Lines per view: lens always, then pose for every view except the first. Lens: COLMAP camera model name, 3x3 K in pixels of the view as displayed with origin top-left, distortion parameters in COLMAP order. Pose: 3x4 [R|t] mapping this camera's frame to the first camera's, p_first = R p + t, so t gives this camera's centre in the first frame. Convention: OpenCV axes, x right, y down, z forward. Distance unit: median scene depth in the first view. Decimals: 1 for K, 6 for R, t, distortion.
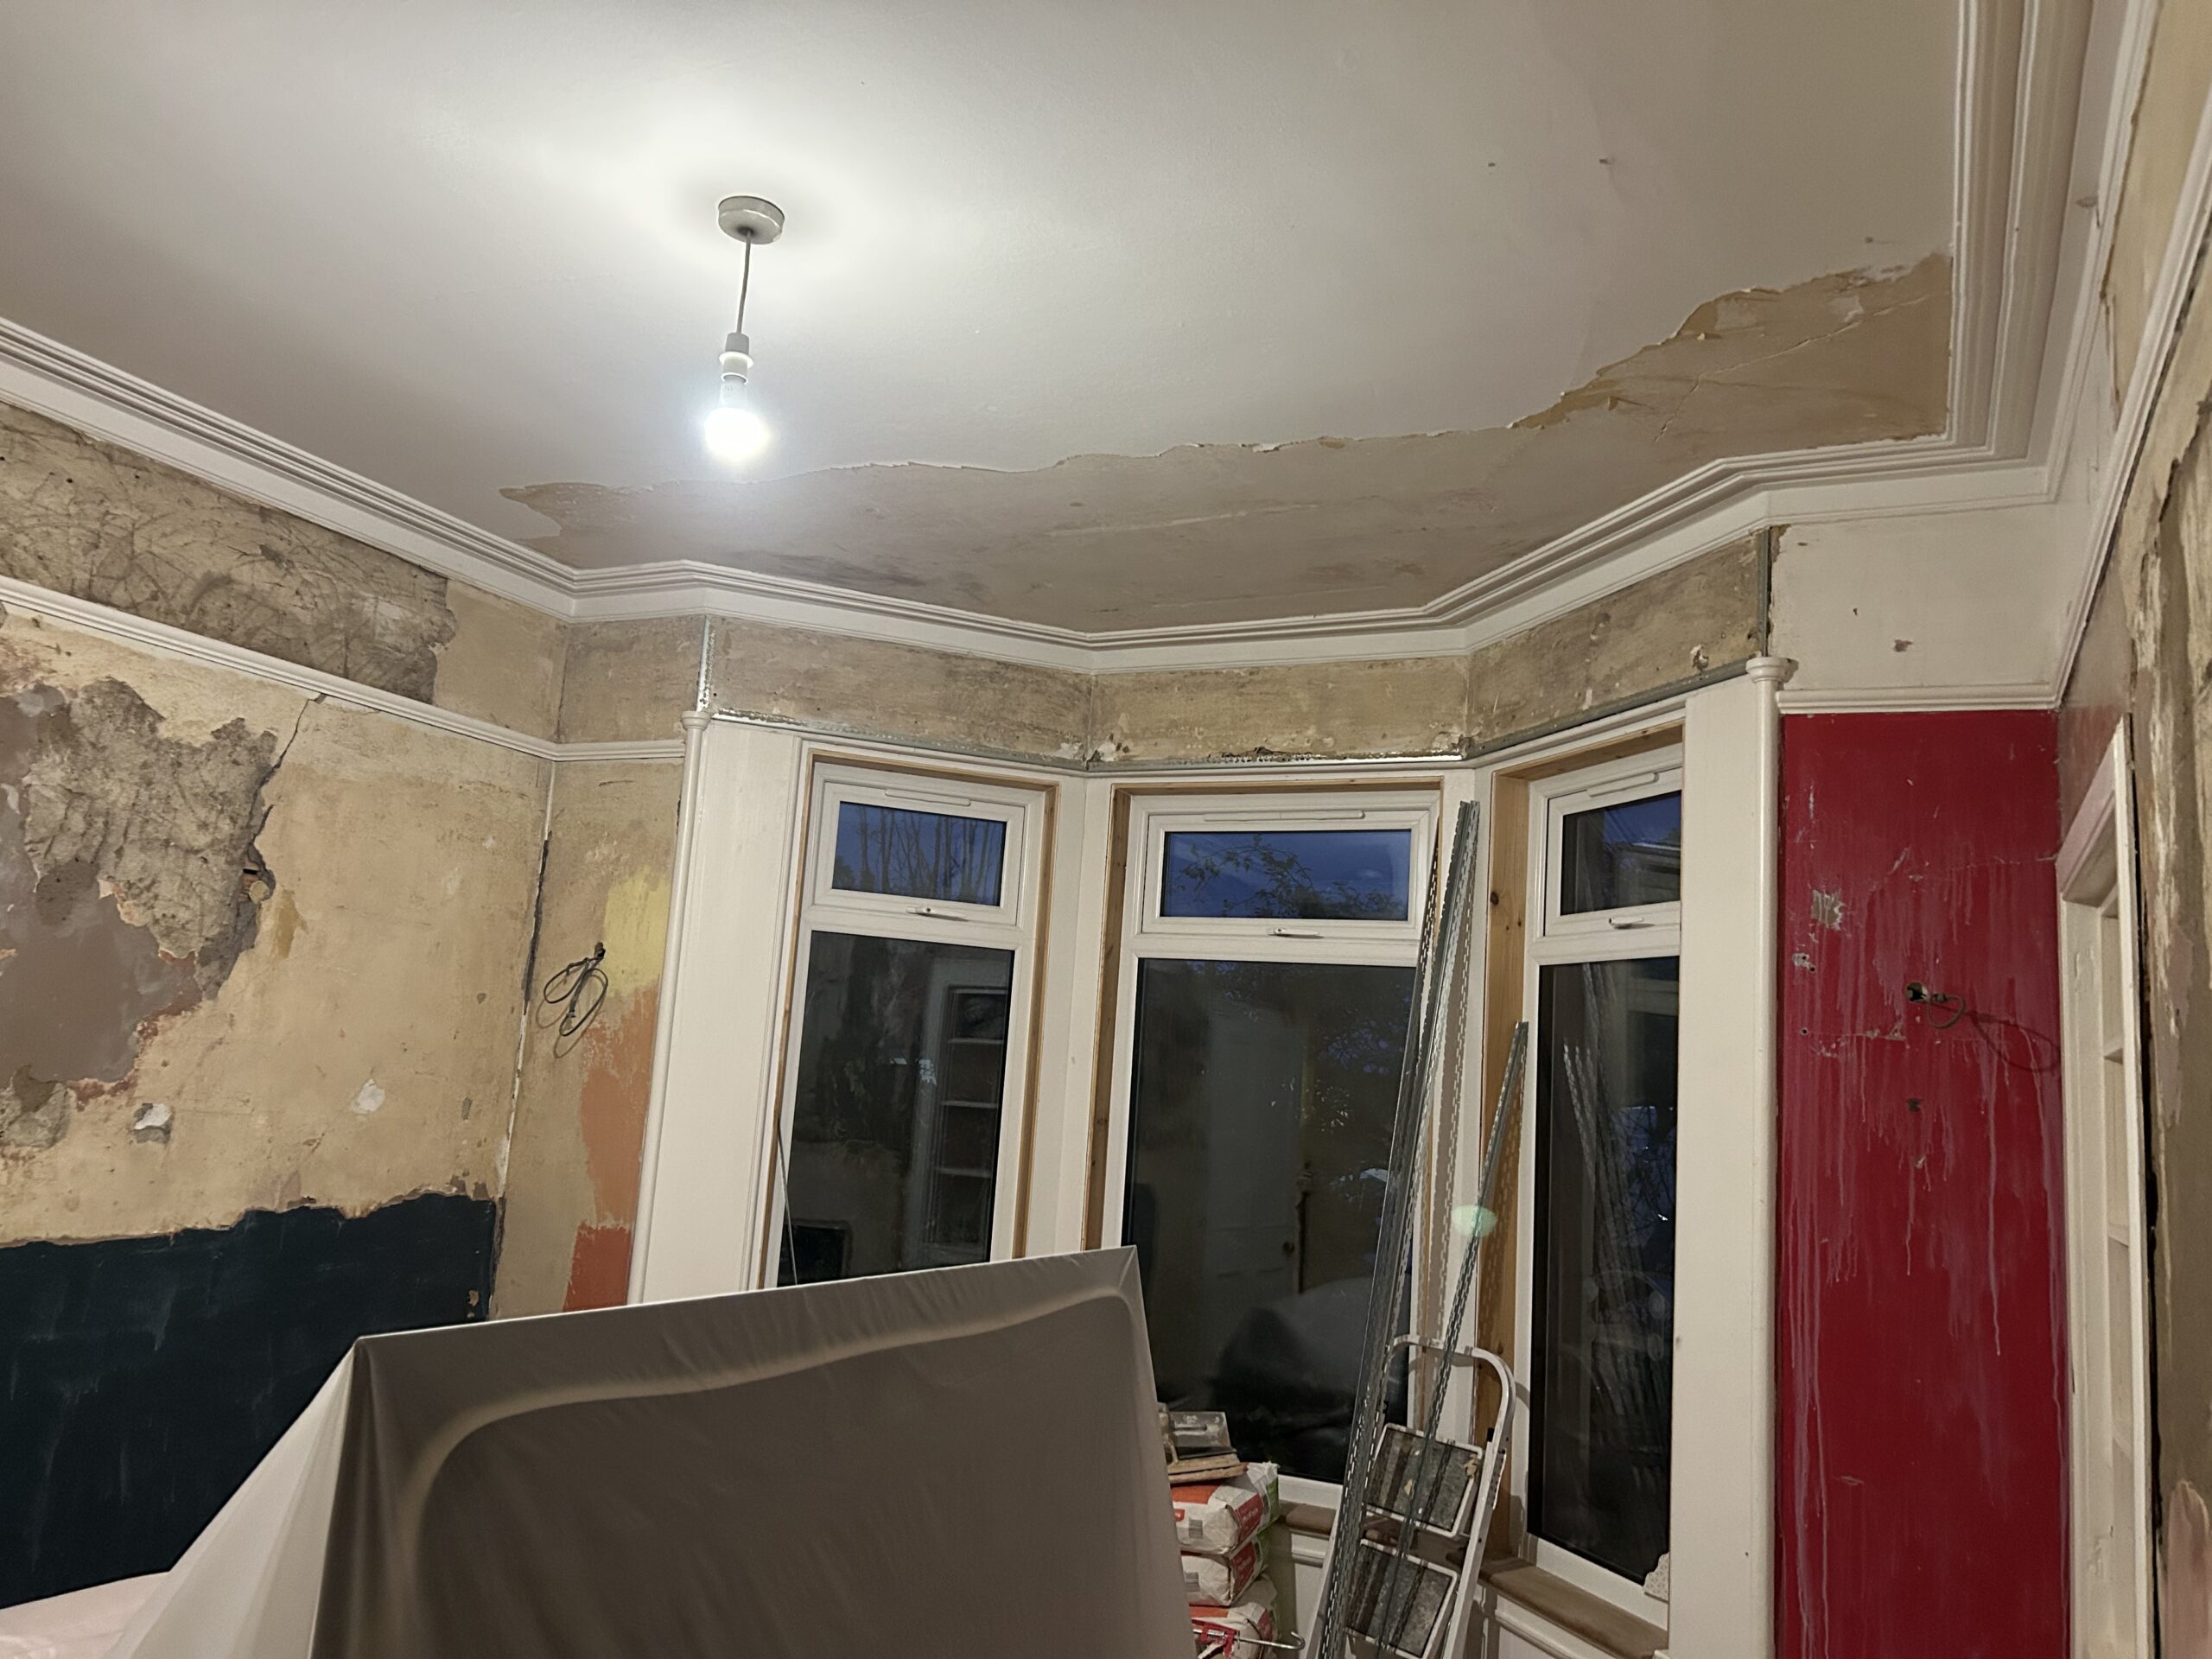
lens RADIAL K [[1658.2, 0, 1105.0], [0, 1658.2, 843.6], [0, 0, 1]] dist [0.135427, -0.230995]
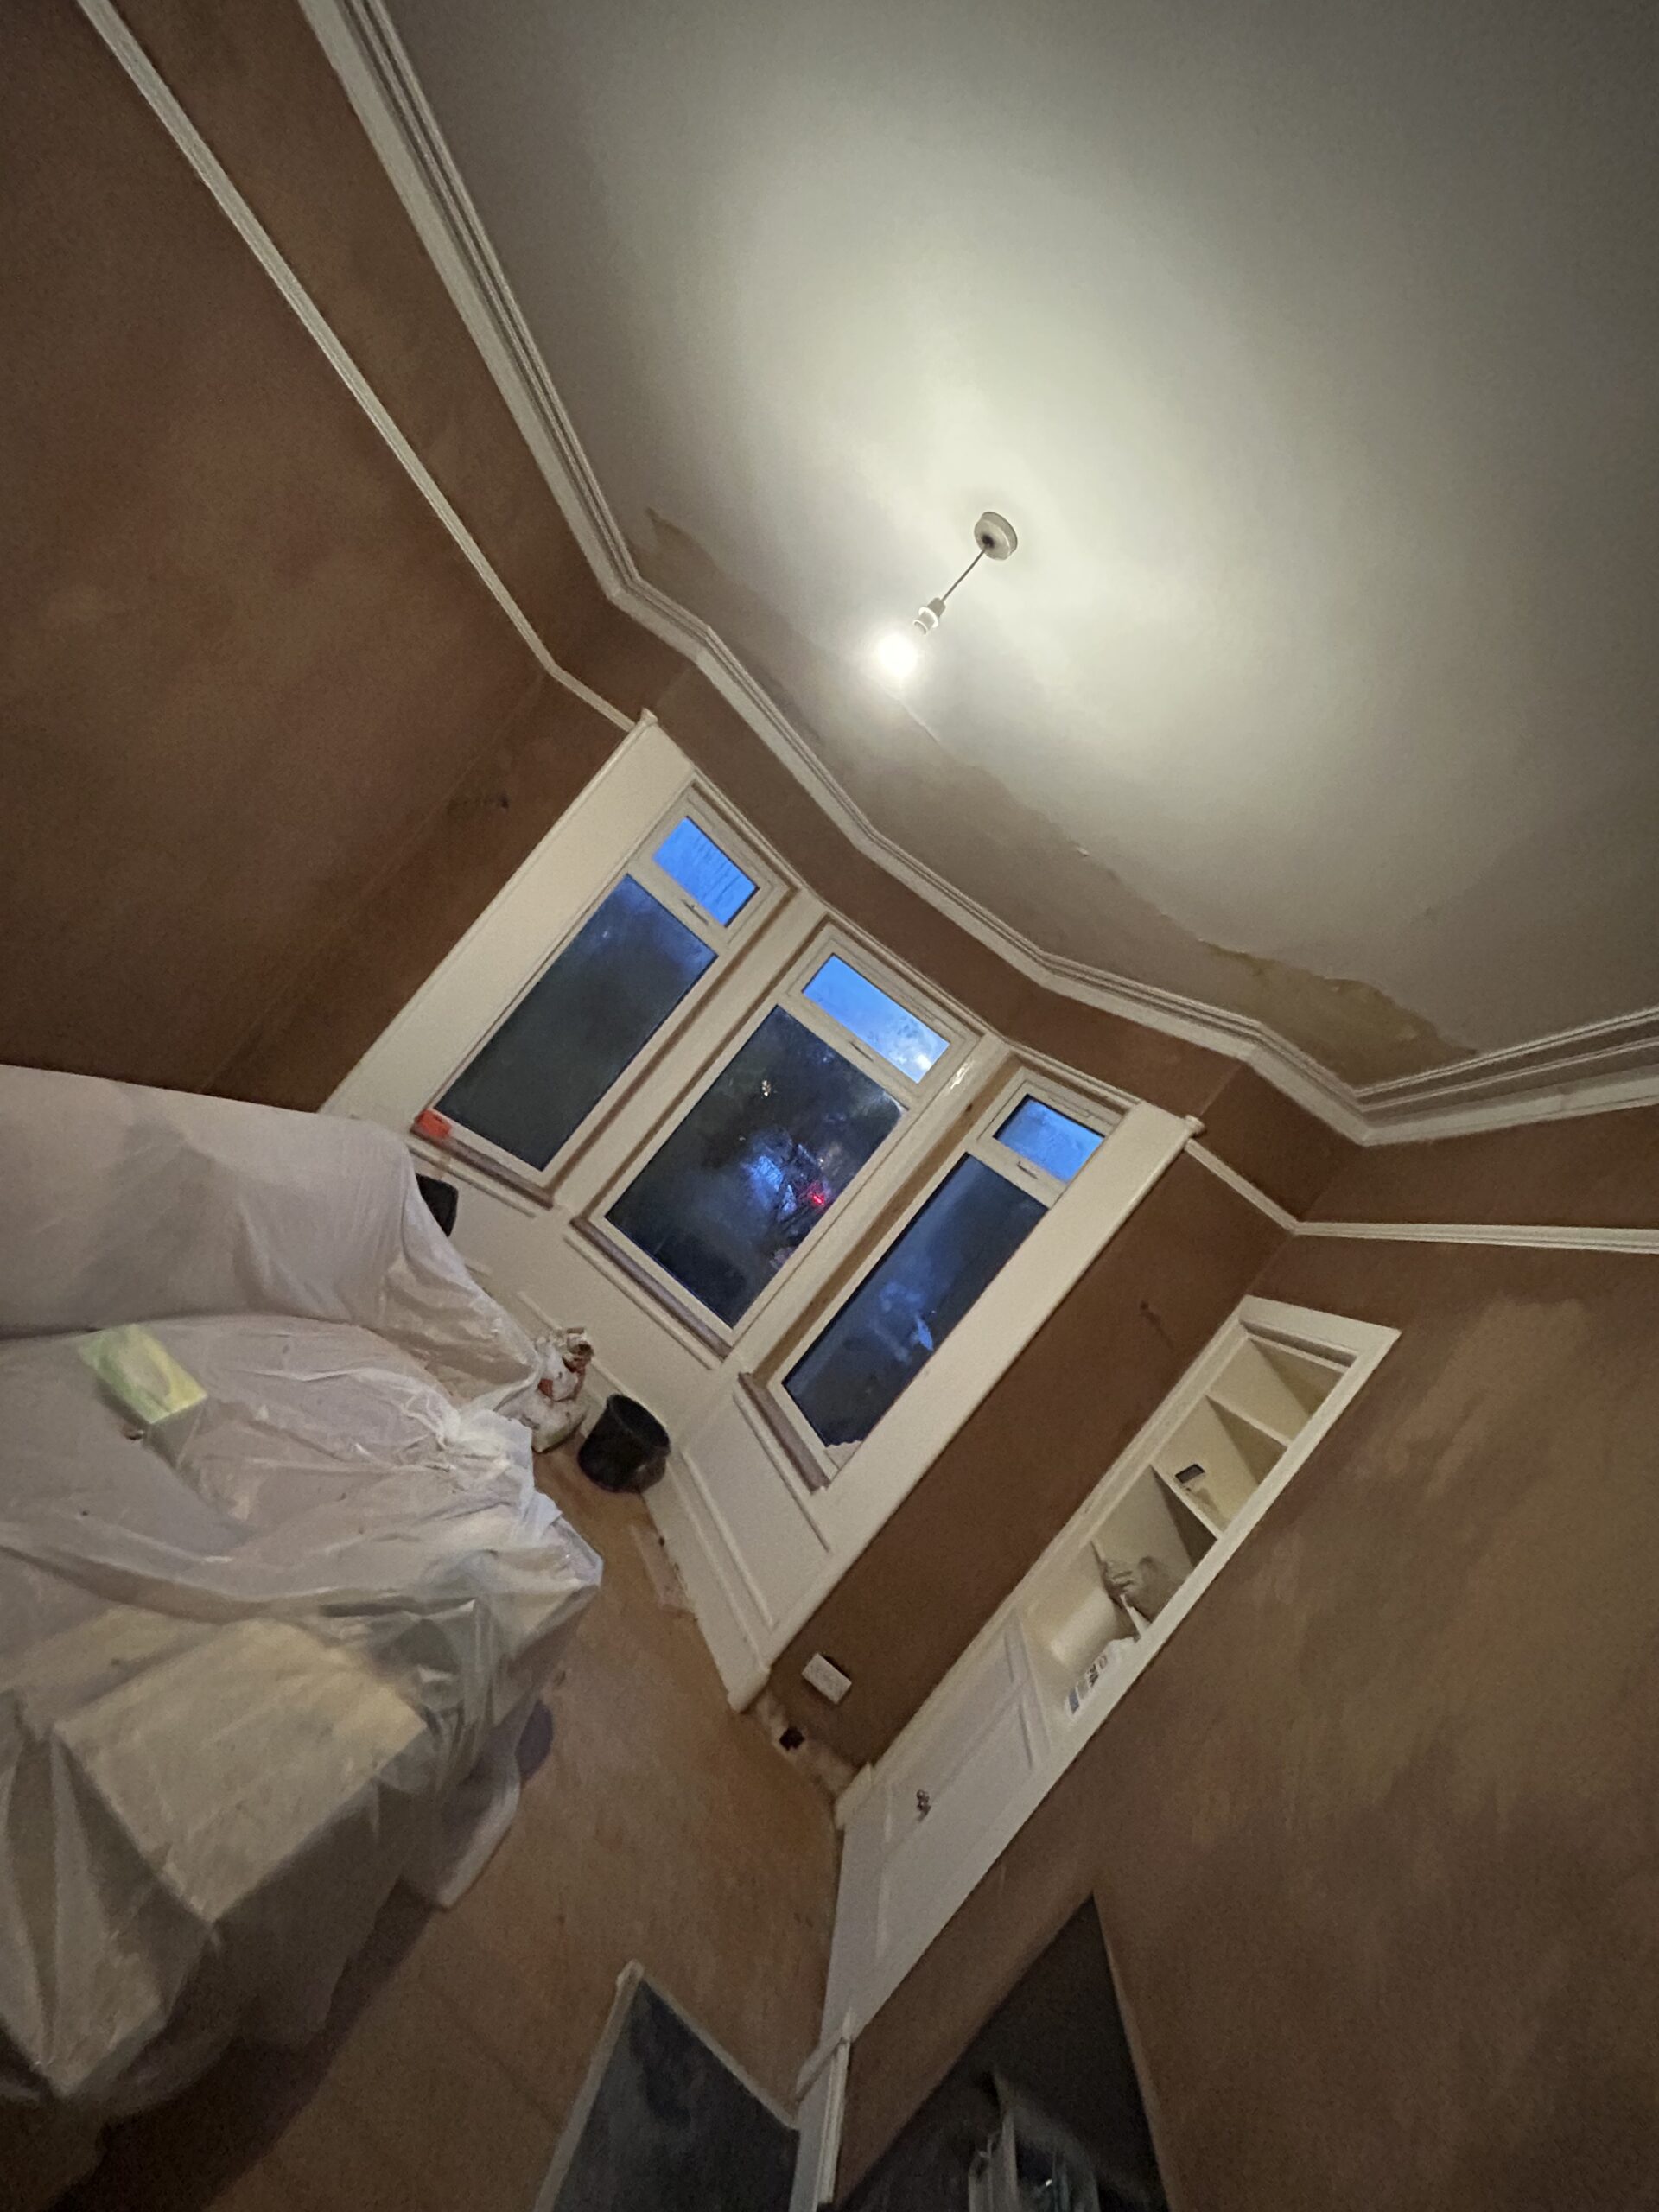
lens RADIAL K [[893.0, 0, 834.3], [0, 893.0, 1099.6], [0, 0, 1]] dist [-0.000425, -0.000266]
pose [[0.780229, 0.554635, 0.289176, -0.158312], [-0.606714, 0.783504, 0.134233, -0.013701], [-0.152120, -0.280180, 0.947818, 0.112120]]
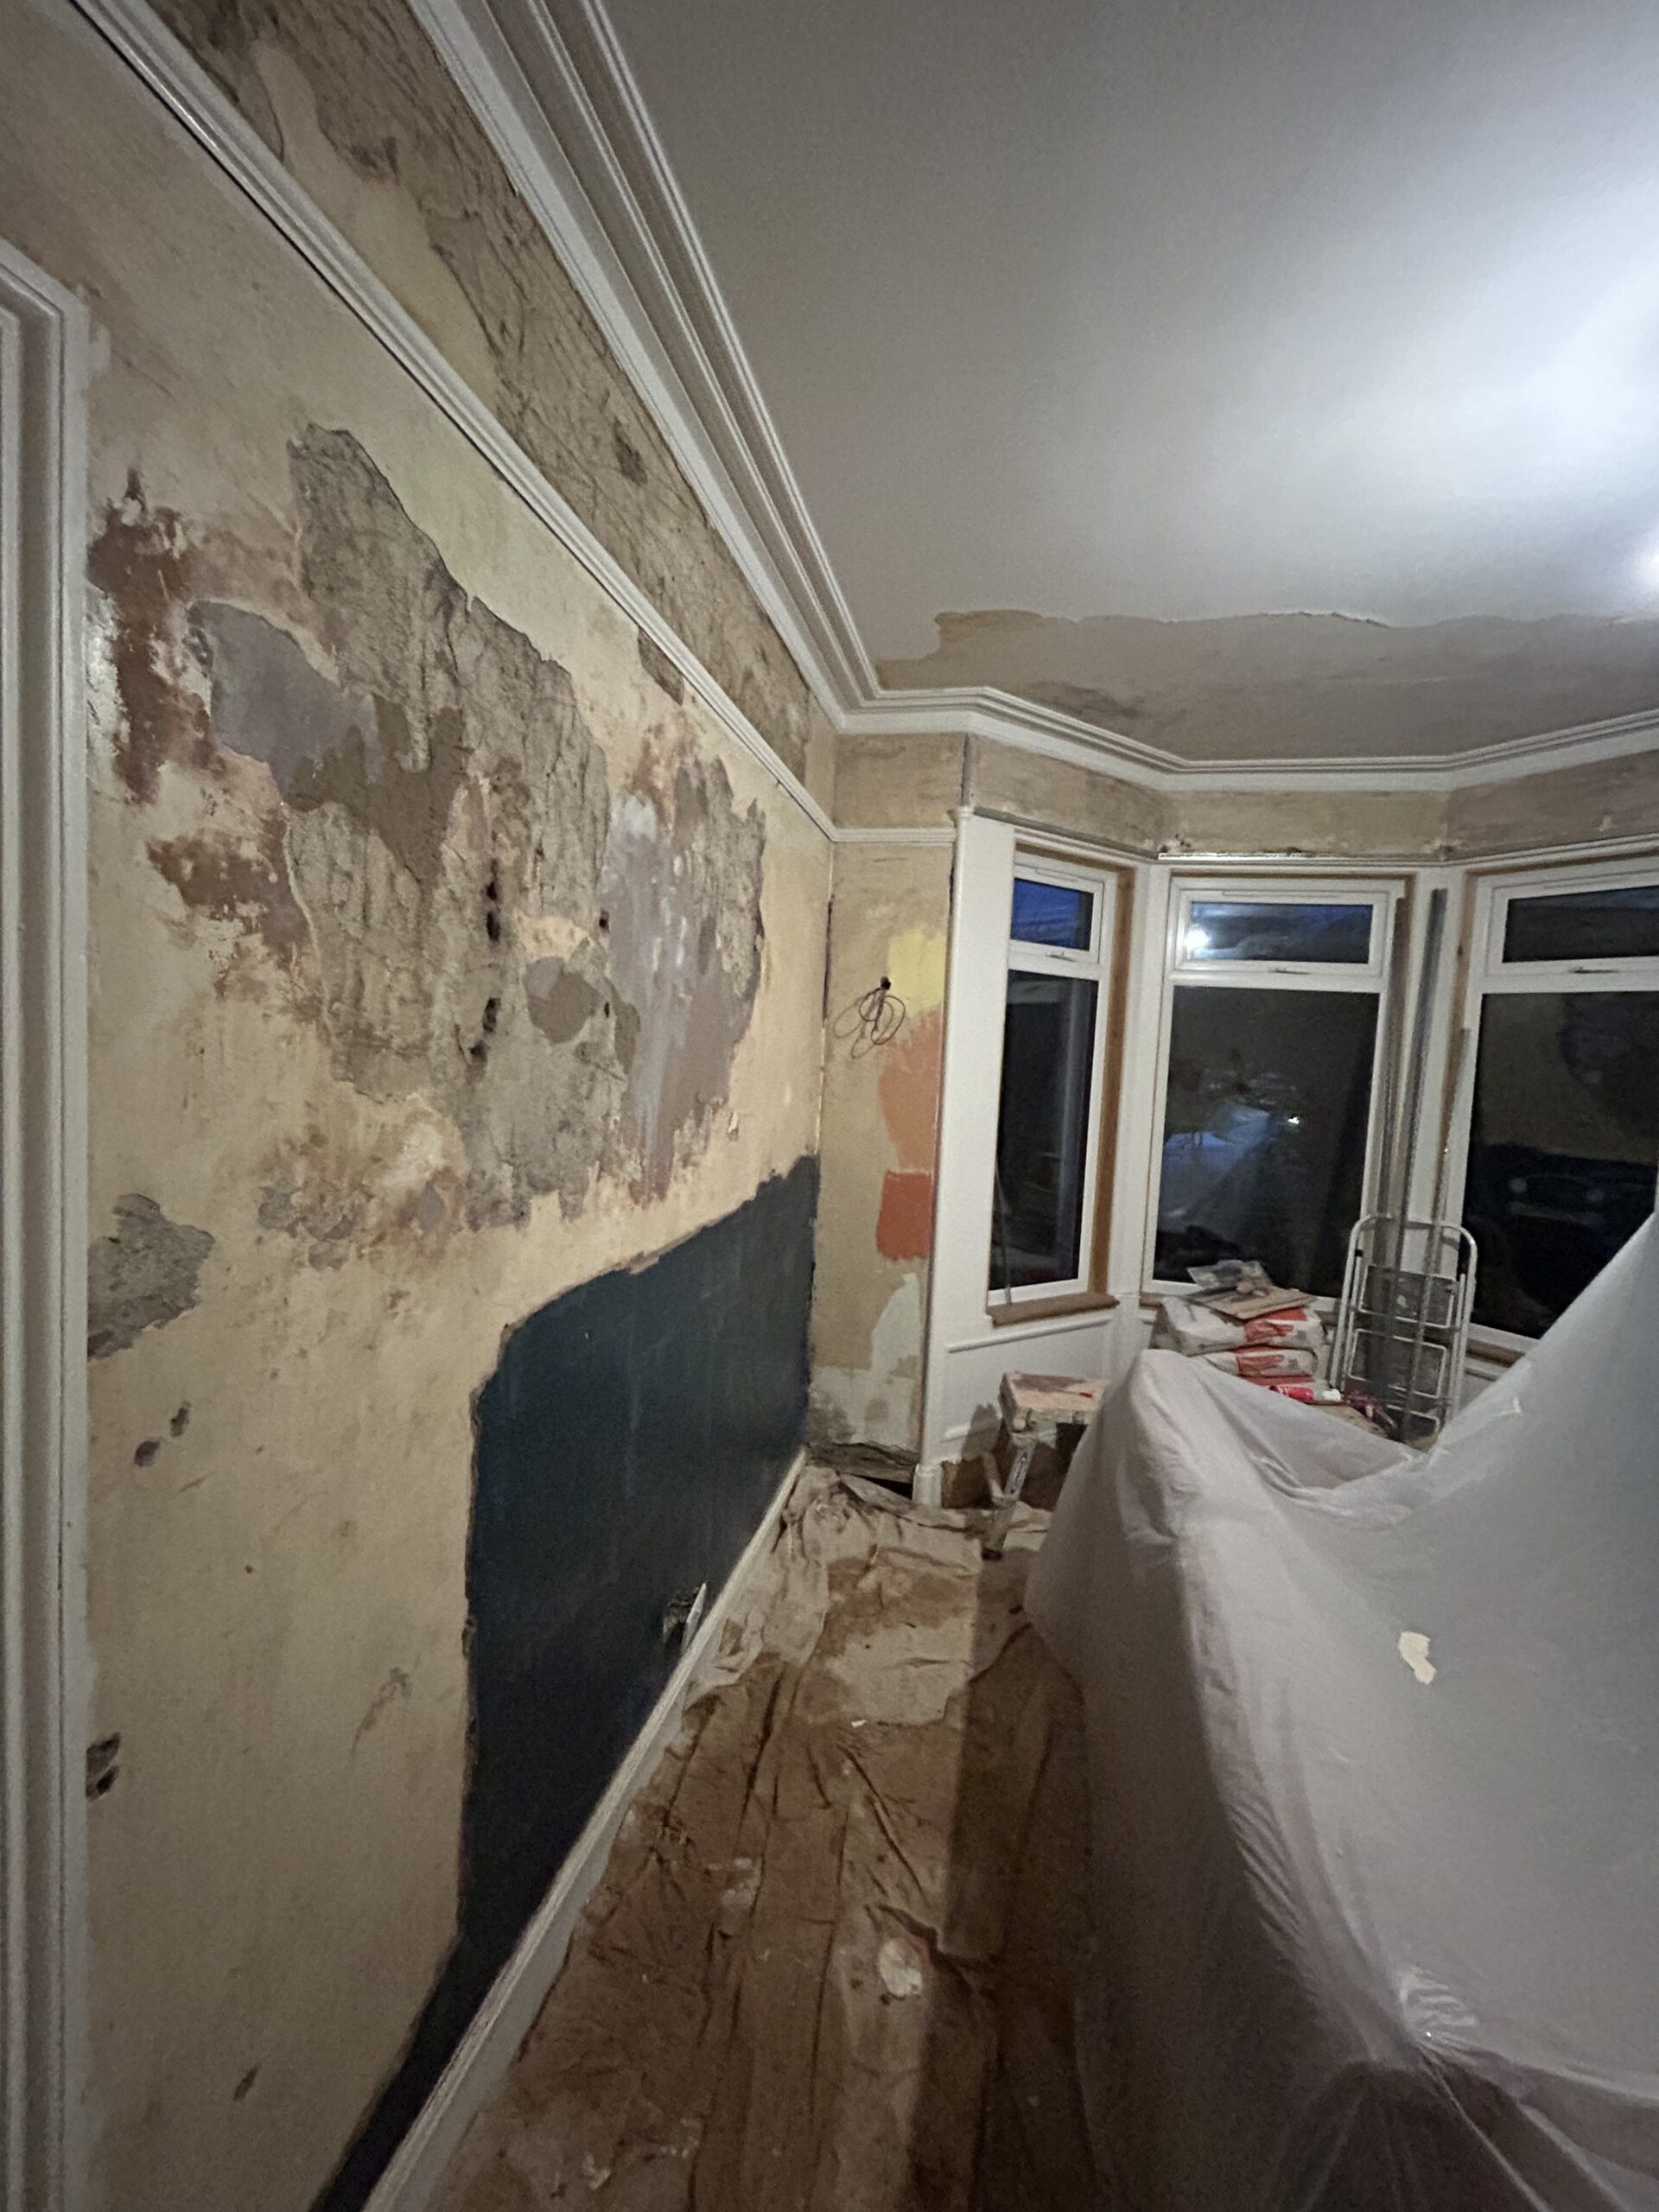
lens RADIAL K [[894.8, 0, 834.7], [0, 894.8, 1102.6], [0, 0, 1]] dist [-0.000388, 0.000328]
pose [[0.973924, -0.030687, 0.224791, -0.529673], [-0.020662, 0.974695, 0.222581, -0.004449], [-0.225933, -0.221421, 0.948645, 0.284967]]
